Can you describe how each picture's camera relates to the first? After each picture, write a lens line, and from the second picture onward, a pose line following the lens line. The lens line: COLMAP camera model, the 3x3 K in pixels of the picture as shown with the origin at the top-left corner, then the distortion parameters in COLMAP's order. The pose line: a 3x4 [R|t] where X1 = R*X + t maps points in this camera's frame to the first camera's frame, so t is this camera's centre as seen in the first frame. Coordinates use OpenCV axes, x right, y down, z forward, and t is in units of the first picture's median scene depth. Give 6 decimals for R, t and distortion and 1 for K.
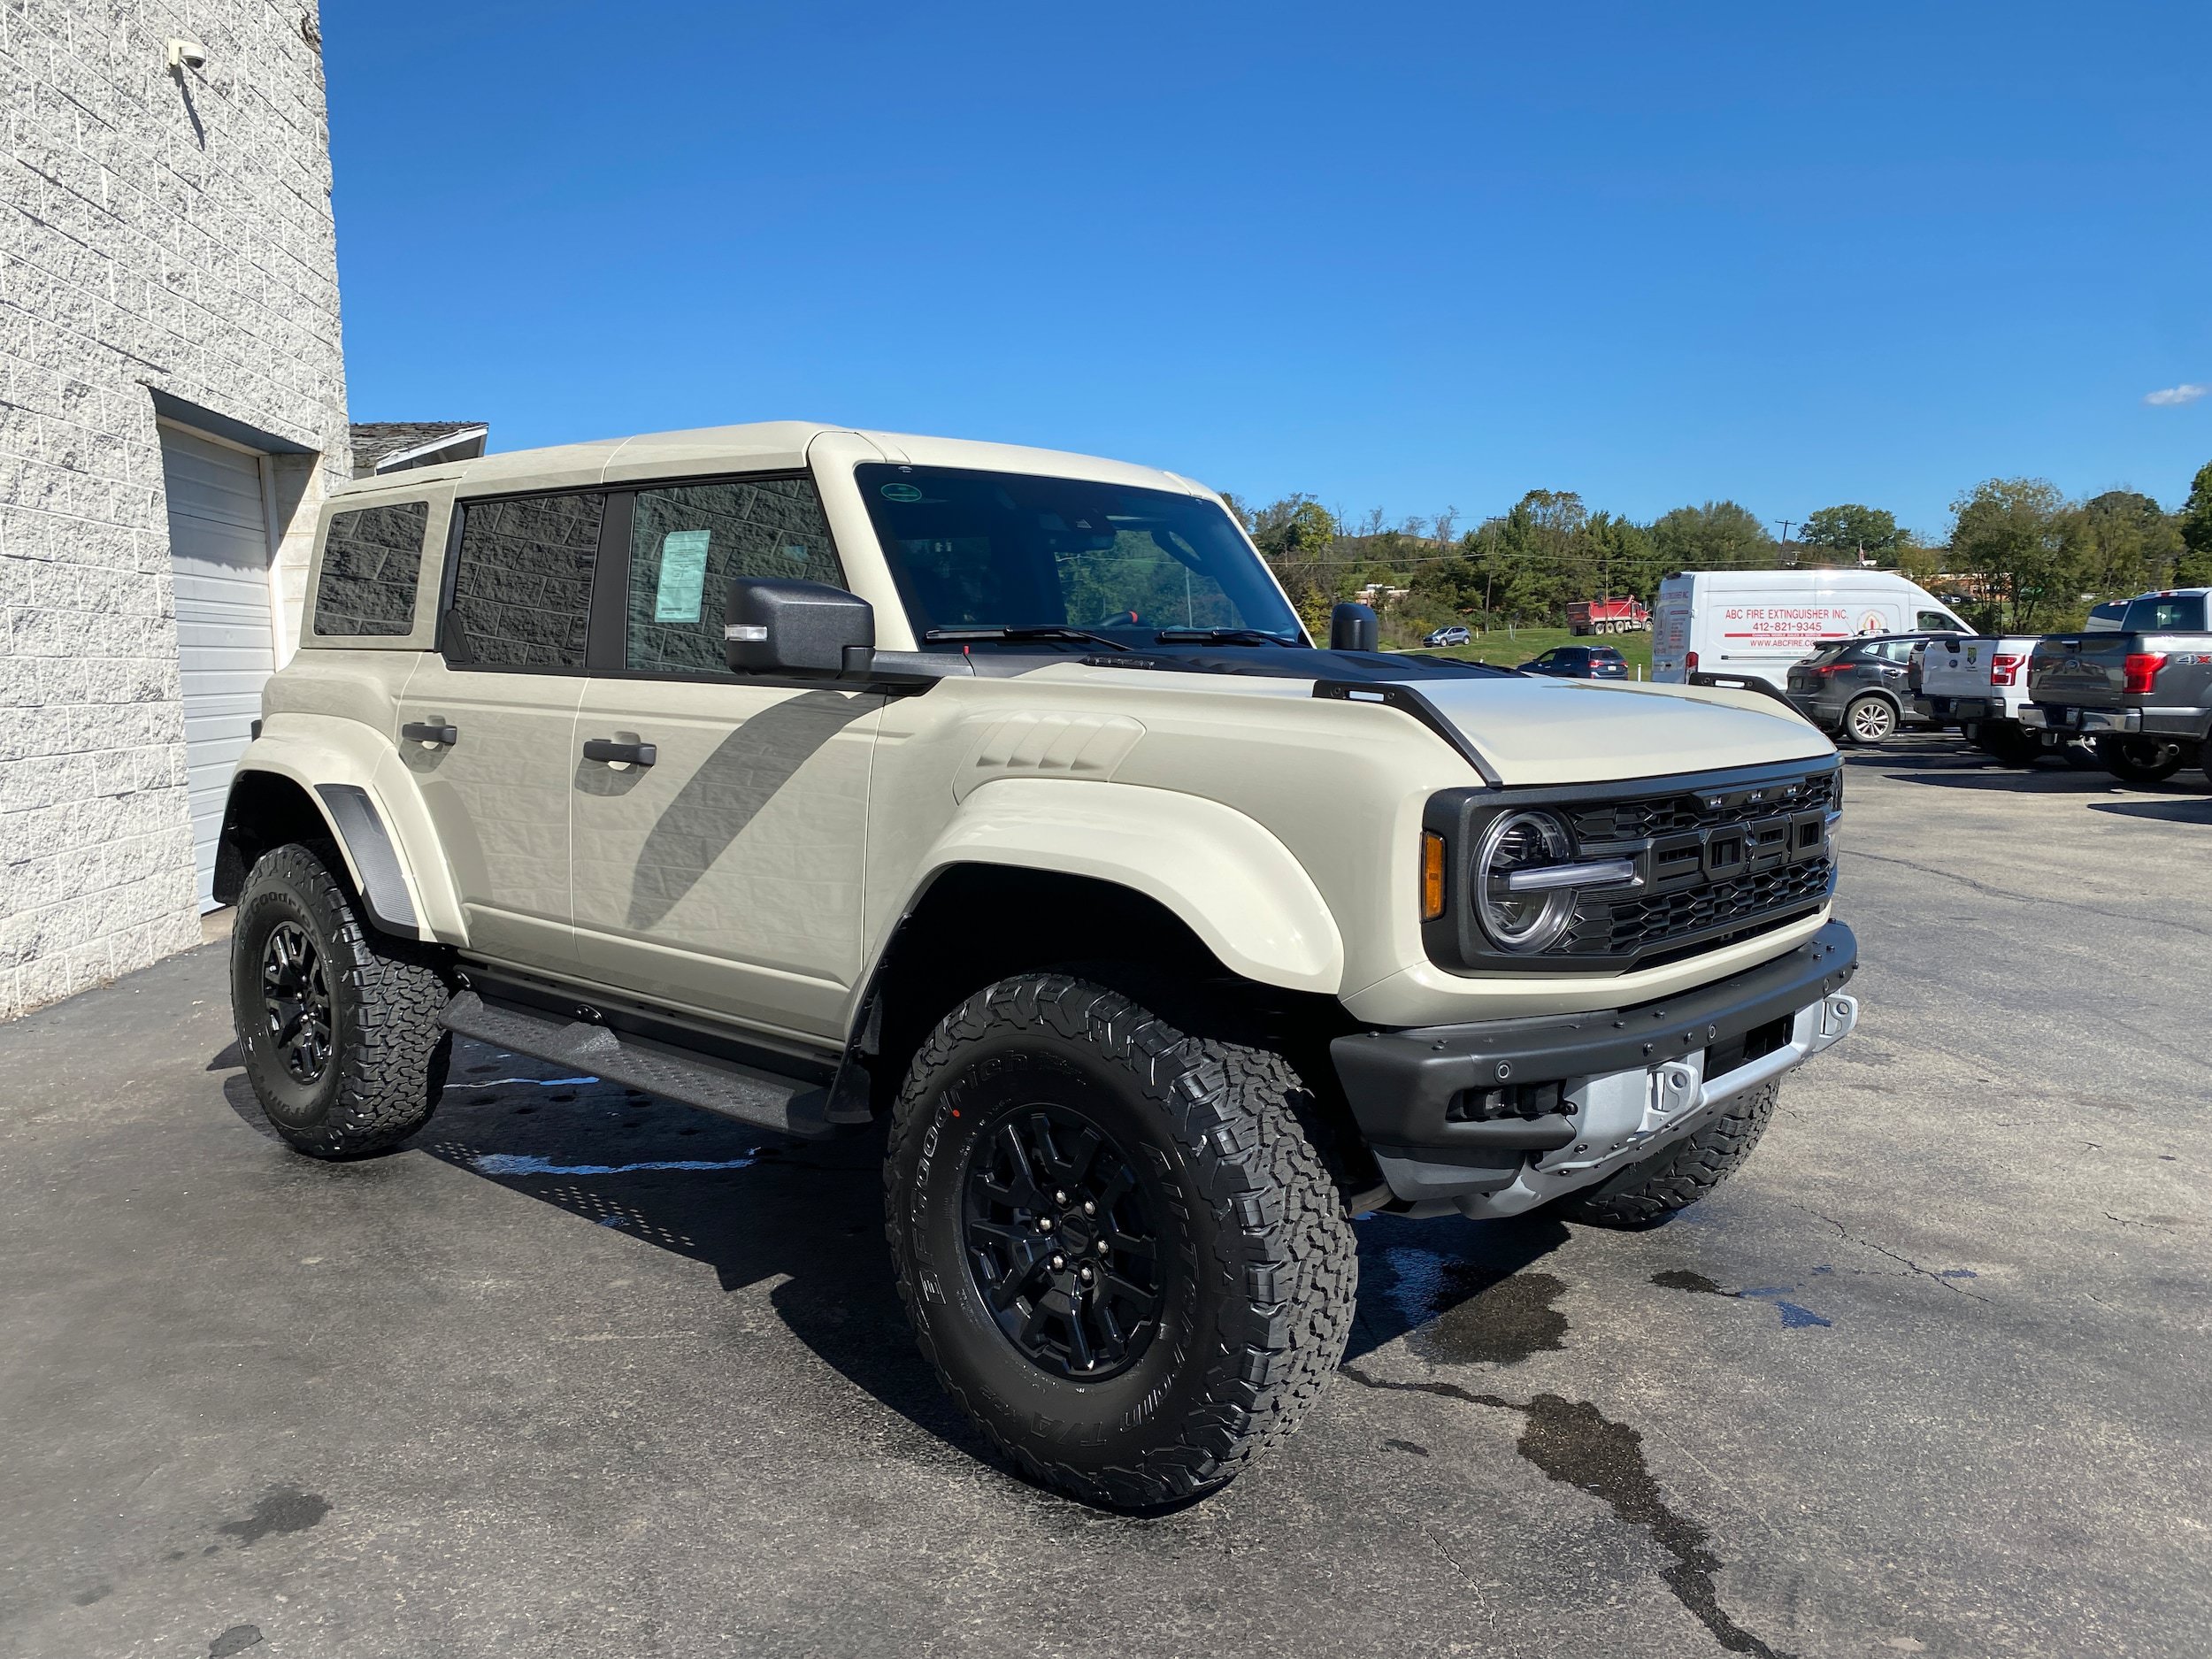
lens RADIAL K [[1697.0, 0, 1116.2], [0, 1697.0, 822.5], [0, 0, 1]] dist [0.008246, 0.001052]
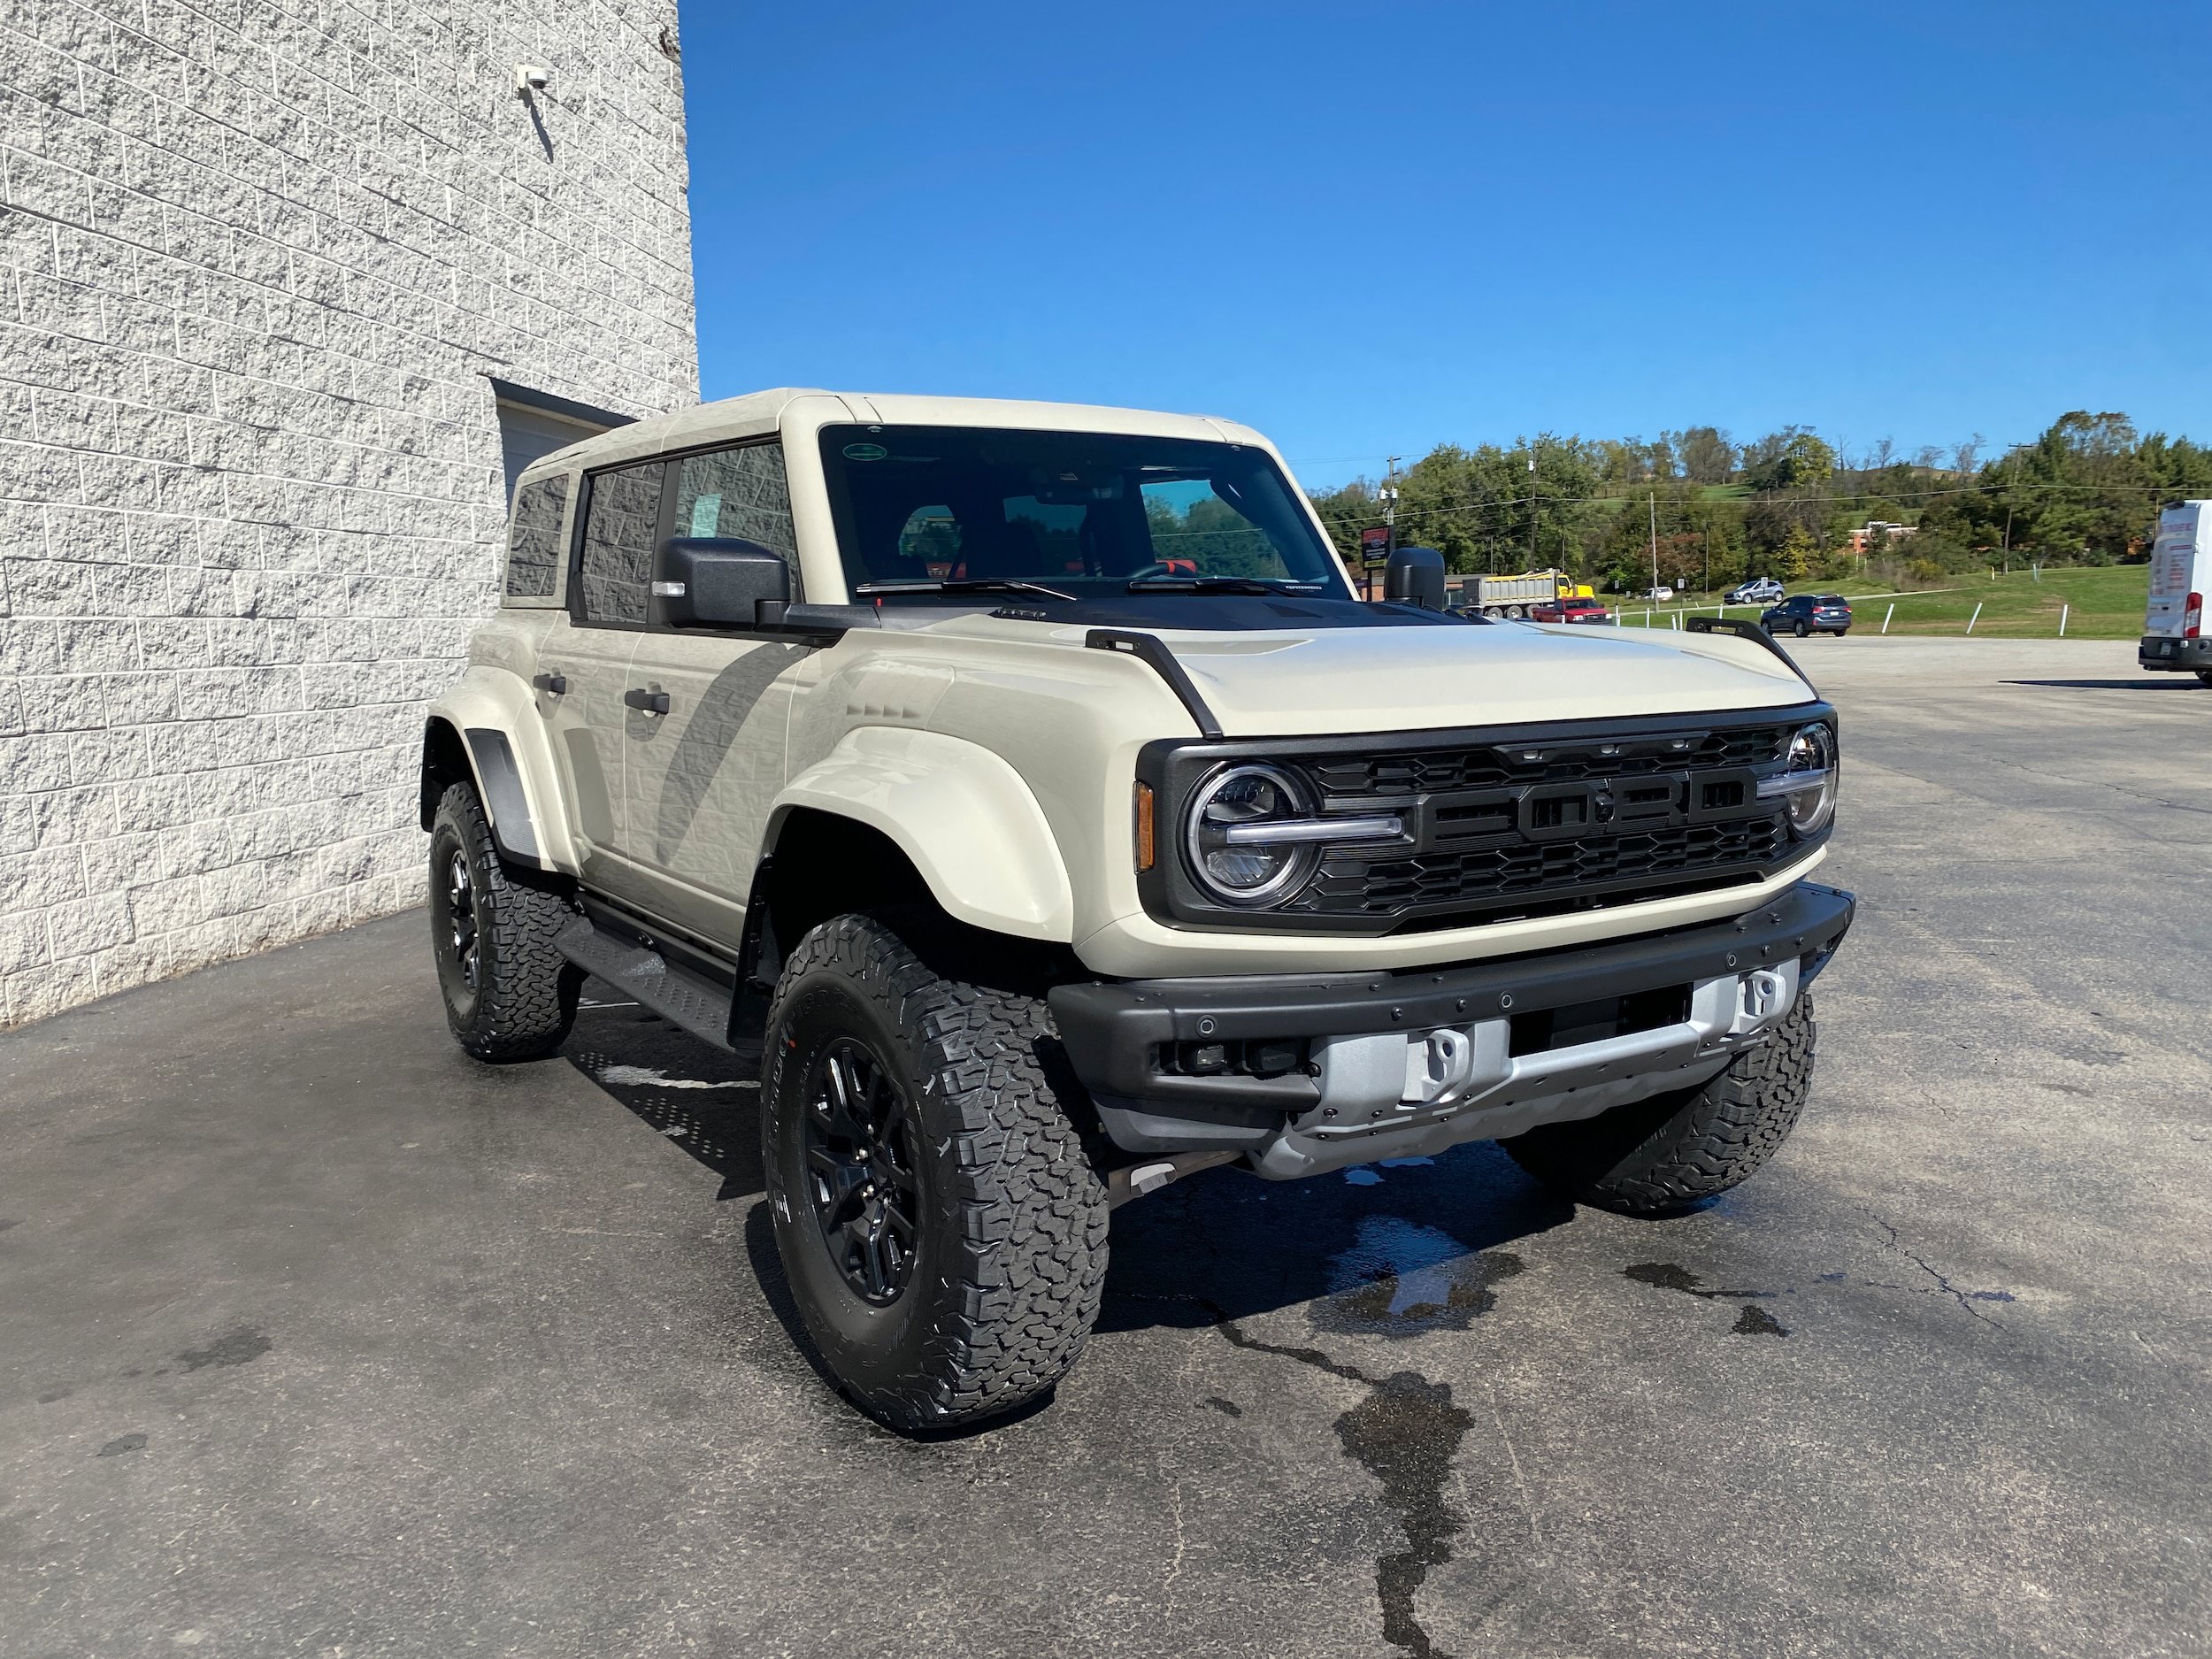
lens RADIAL K [[1707.8, 0, 1103.0], [0, 1707.8, 801.8], [0, 0, 1]] dist [0.010632, 0.001947]
pose [[0.962971, 0.019010, -0.268935, 0.246606], [-0.014871, 0.999738, 0.017417, -0.000007], [0.269195, -0.012773, 0.963001, 0.019349]]
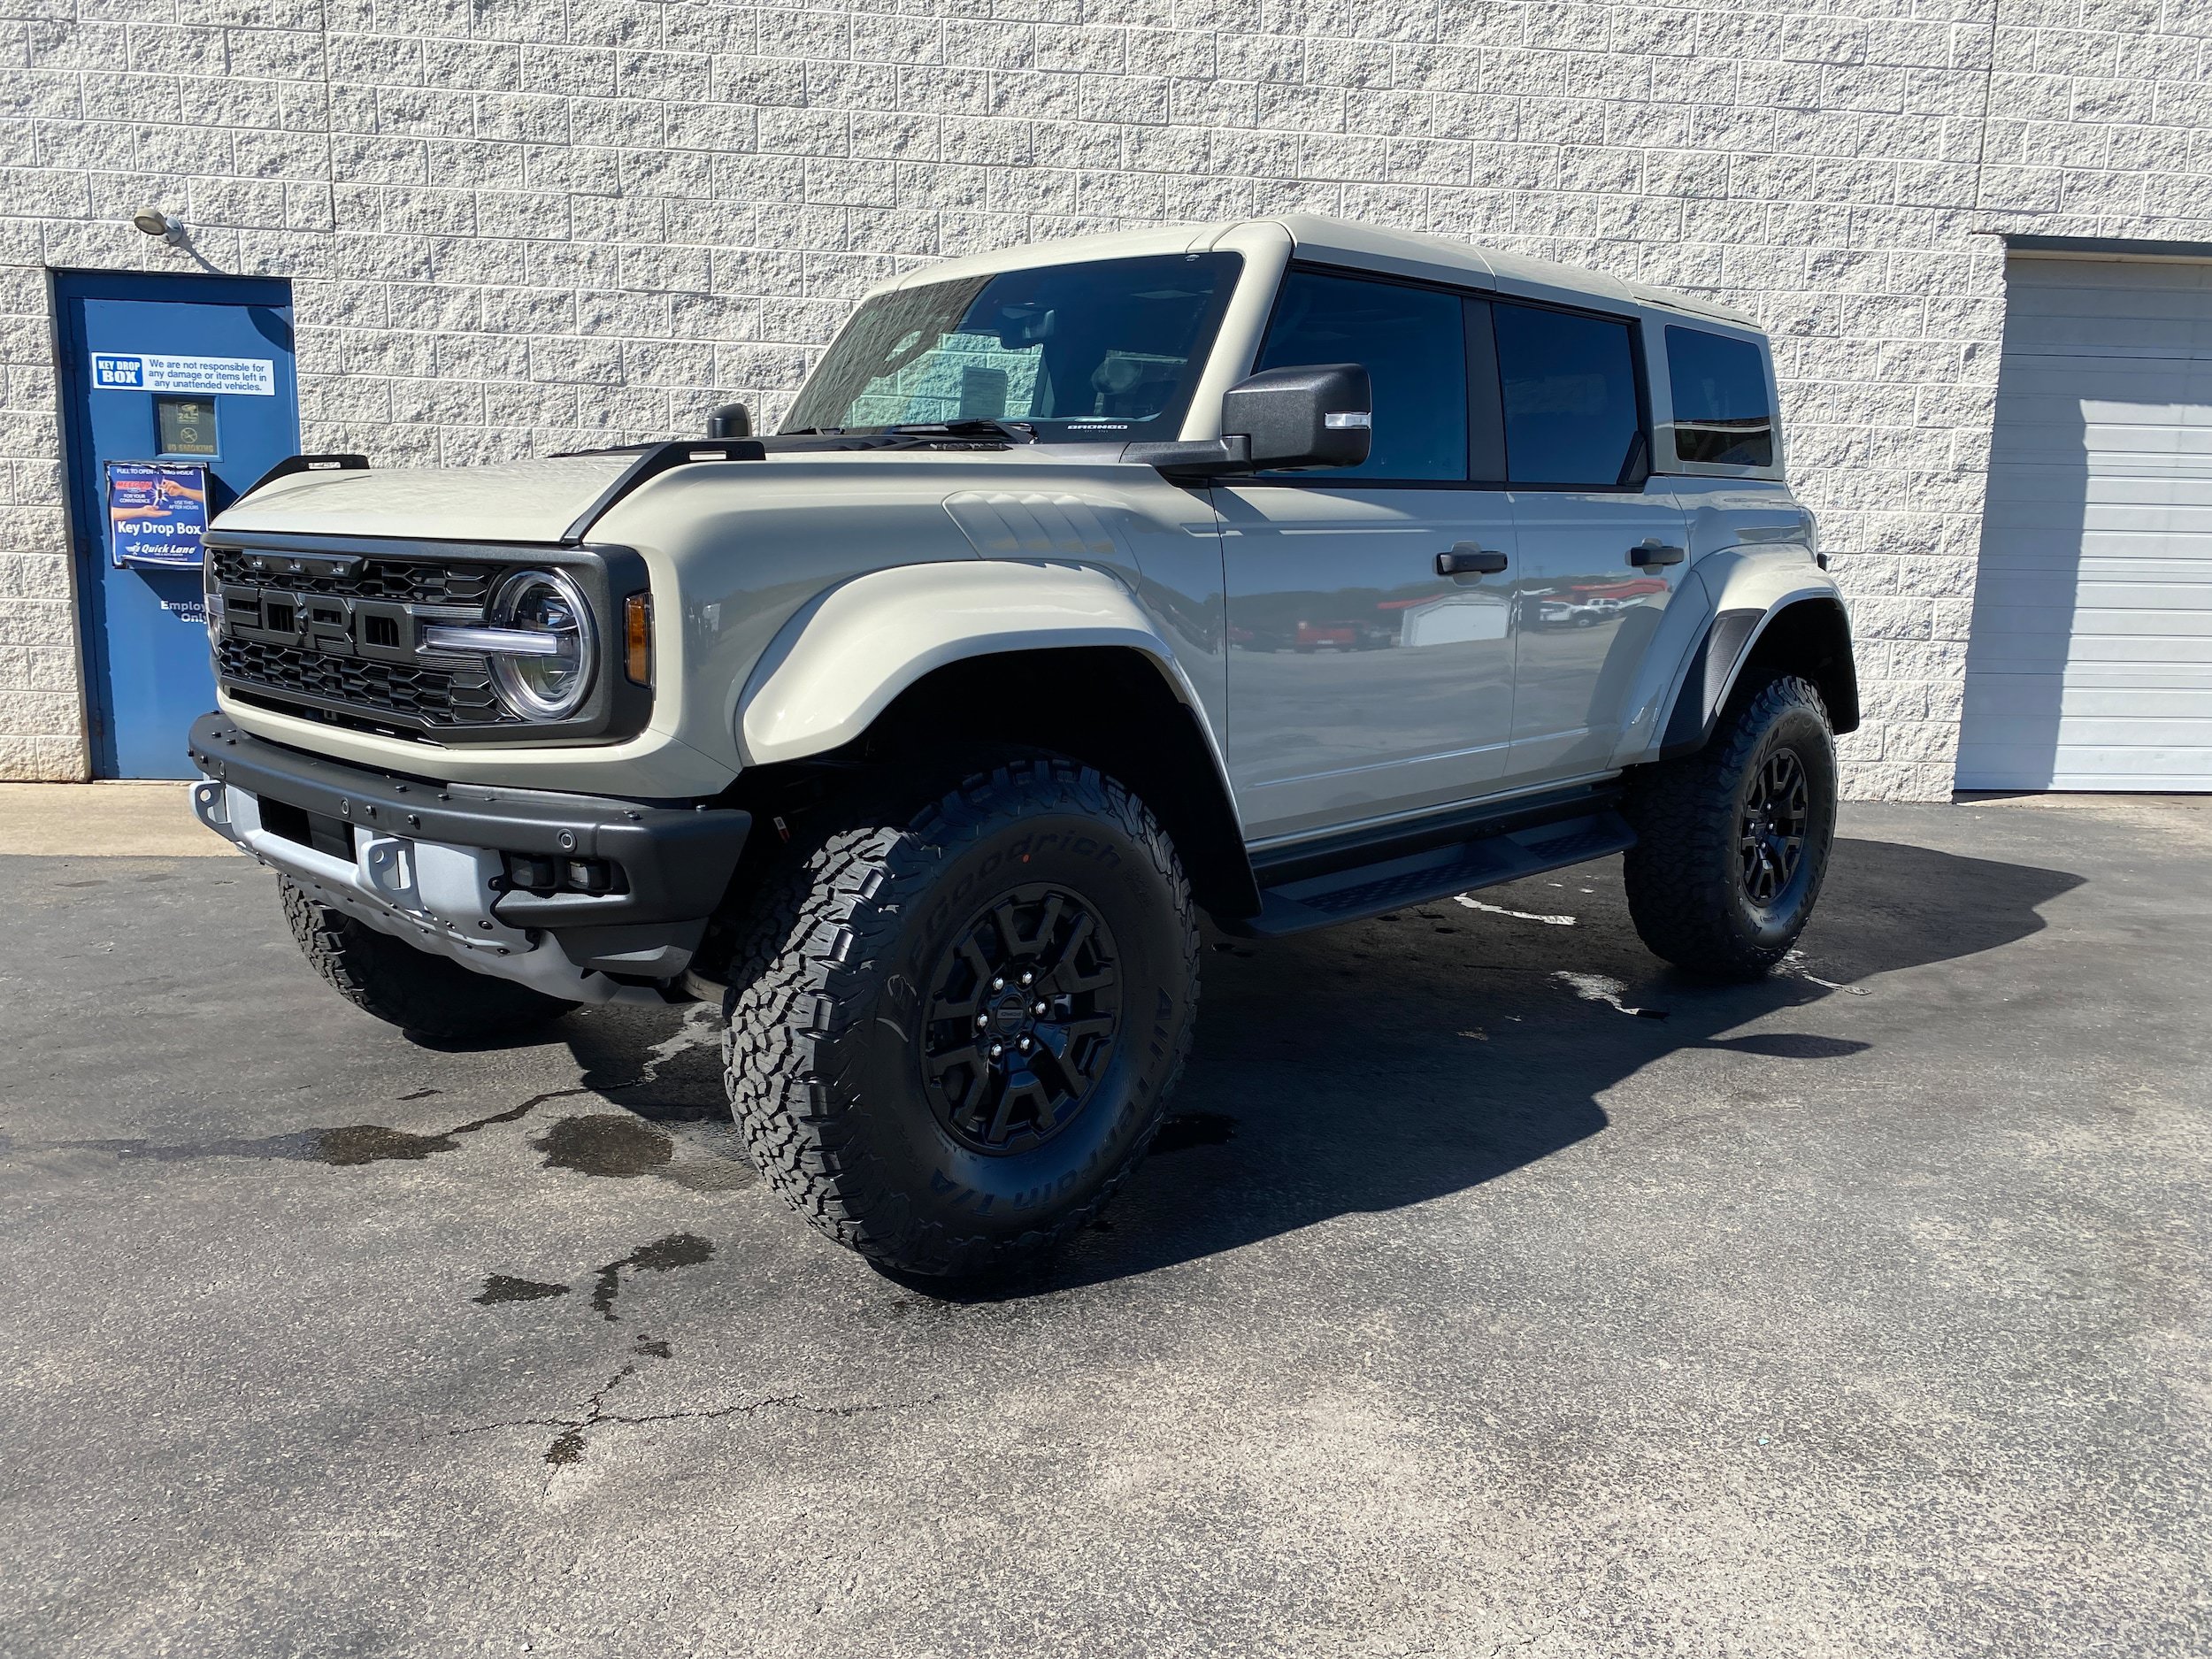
lens RADIAL K [[1697.0, 0, 1116.2], [0, 1697.0, 822.5], [0, 0, 1]] dist [0.008246, 0.001052]
pose [[-0.050170, 0.169151, -0.984312, 0.893660], [-0.114828, 0.978041, 0.173926, -0.063721], [0.992118, 0.121752, -0.029645, 1.023619]]
